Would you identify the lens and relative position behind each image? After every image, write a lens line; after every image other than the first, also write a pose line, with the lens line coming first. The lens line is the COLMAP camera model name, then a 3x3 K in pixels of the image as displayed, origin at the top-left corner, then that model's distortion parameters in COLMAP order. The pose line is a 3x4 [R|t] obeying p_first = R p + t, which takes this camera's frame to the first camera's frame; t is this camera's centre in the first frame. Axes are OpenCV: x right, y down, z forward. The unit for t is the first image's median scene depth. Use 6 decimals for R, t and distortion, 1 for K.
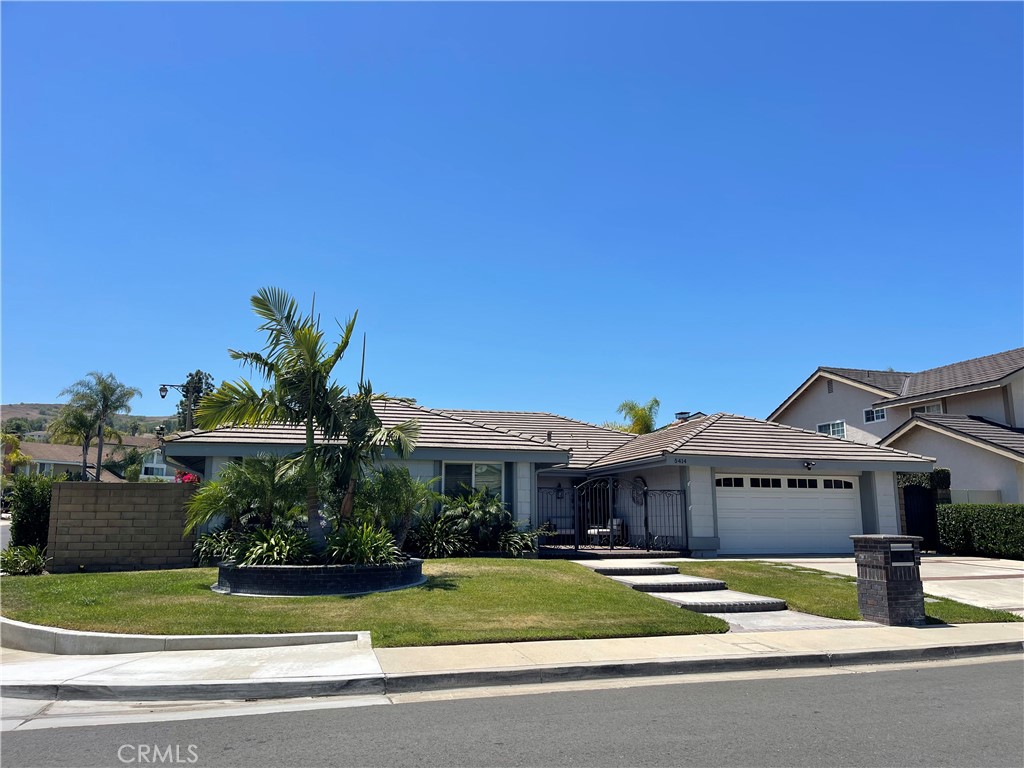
lens RADIAL K [[757.0, 0, 514.5], [0, 757.0, 383.7], [0, 0, 1]] dist [0.048659, -0.049158]
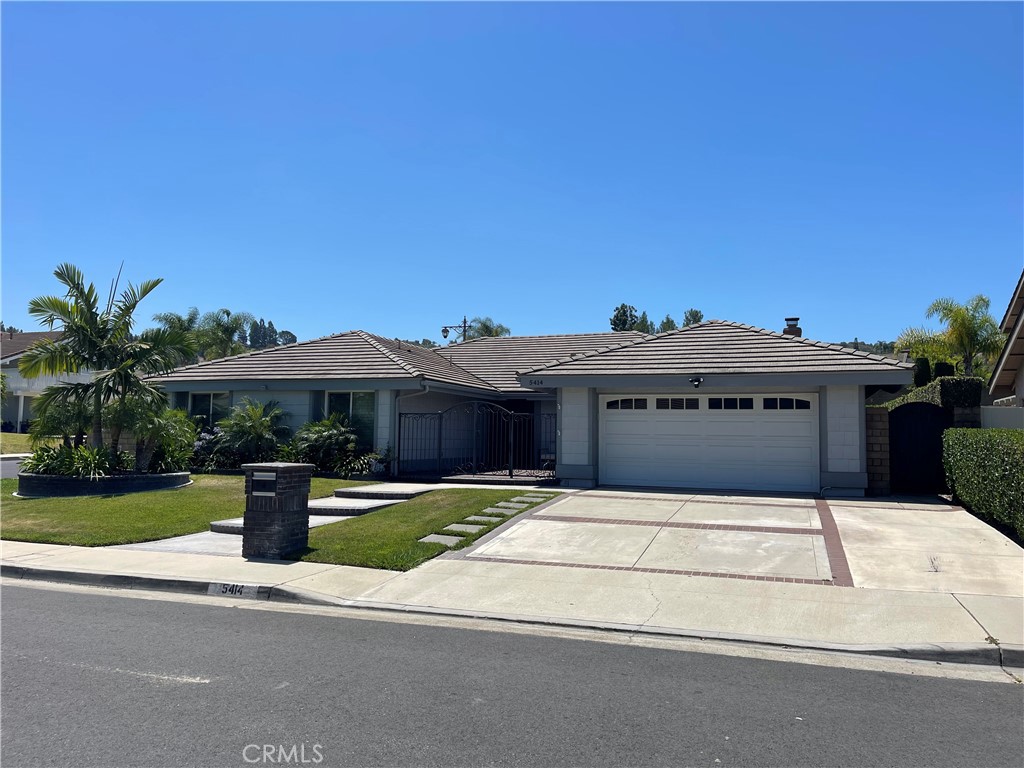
lens RADIAL K [[757.0, 0, 515.9], [0, 757.0, 380.7], [0, 0, 1]] dist [0.048659, -0.049158]
pose [[0.816031, -0.034345, -0.576986, 0.697200], [0.089808, 0.993644, 0.067868, 0.034078], [0.570988, -0.107201, 0.813929, 0.233724]]
